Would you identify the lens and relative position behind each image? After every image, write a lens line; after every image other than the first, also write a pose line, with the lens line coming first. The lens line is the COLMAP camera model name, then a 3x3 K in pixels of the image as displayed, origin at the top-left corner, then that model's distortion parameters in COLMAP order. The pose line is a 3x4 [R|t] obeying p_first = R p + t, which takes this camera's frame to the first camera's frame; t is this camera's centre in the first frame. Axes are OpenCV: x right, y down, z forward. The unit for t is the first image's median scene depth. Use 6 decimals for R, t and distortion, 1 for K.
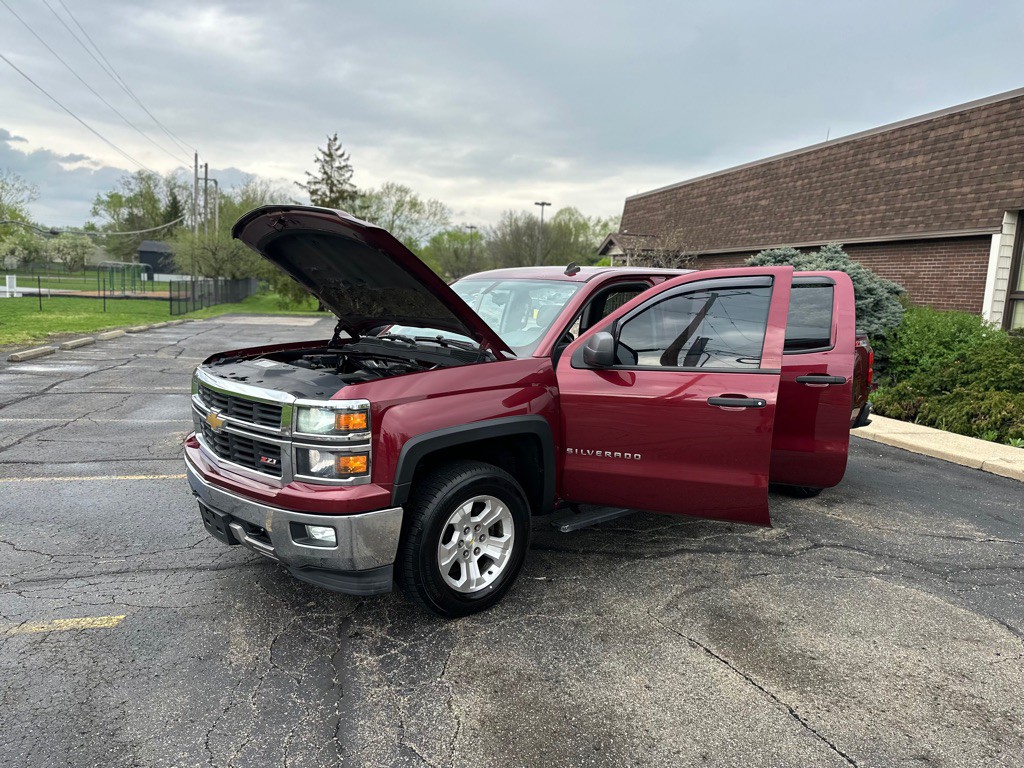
lens RADIAL K [[712.9, 0, 520.1], [0, 712.9, 385.3], [0, 0, 1]] dist [0.015612, -0.021309]
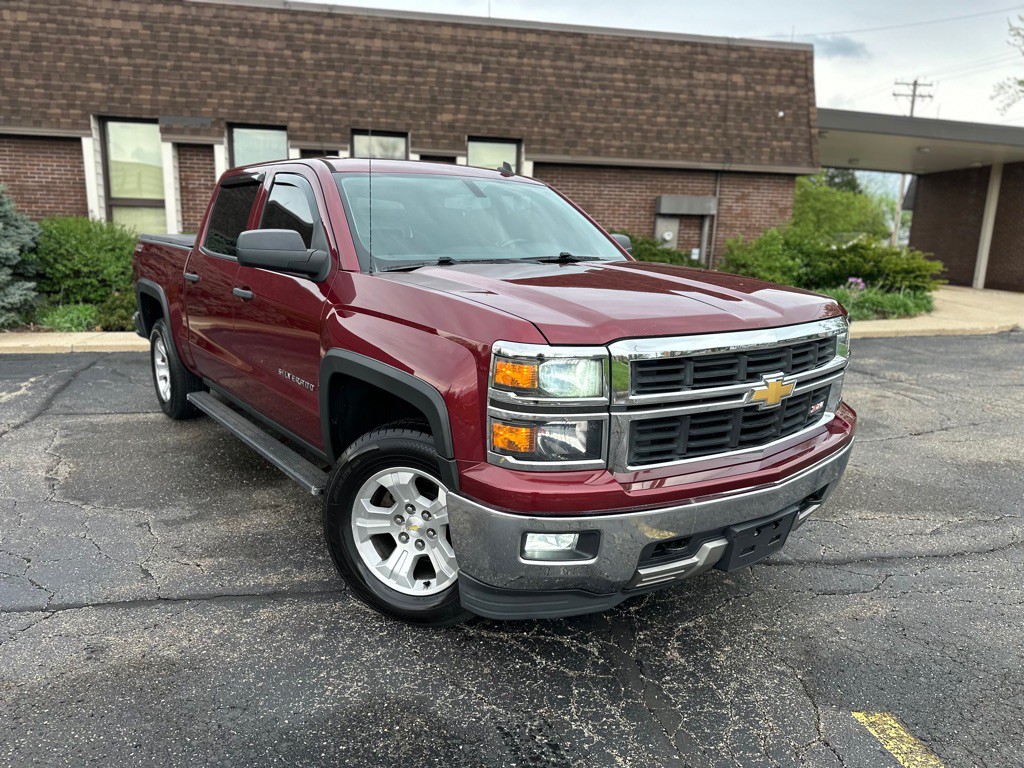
lens RADIAL K [[716.8, 0, 504.0], [0, 716.8, 392.9], [0, 0, 1]] dist [0.003533, -0.006539]
pose [[0.098546, -0.244922, 0.964522, -0.272365], [0.110516, 0.965937, 0.233990, -0.033273], [-0.988977, 0.083536, 0.122257, 0.290228]]
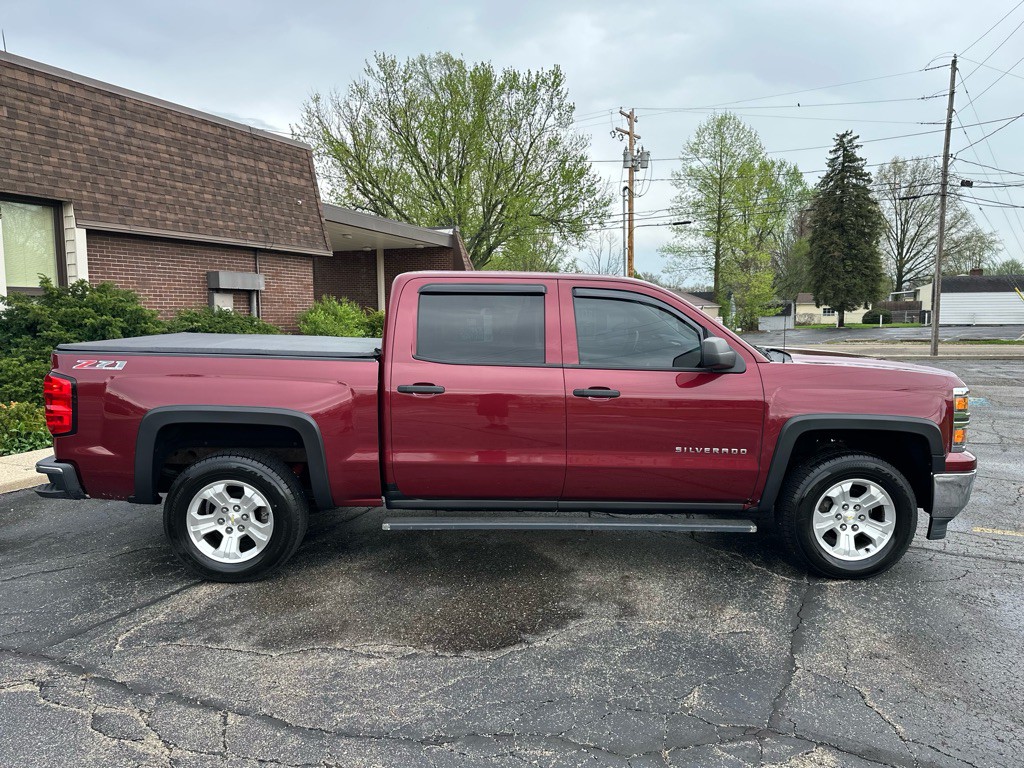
lens RADIAL K [[714.1, 0, 512.3], [0, 714.1, 382.8], [0, 0, 1]] dist [0.015938, -0.024661]
pose [[-0.752065, -0.107175, 0.650316, -0.184506], [0.055165, 0.972992, 0.224151, -0.088723], [-0.656776, 0.204451, -0.725841, 0.640941]]
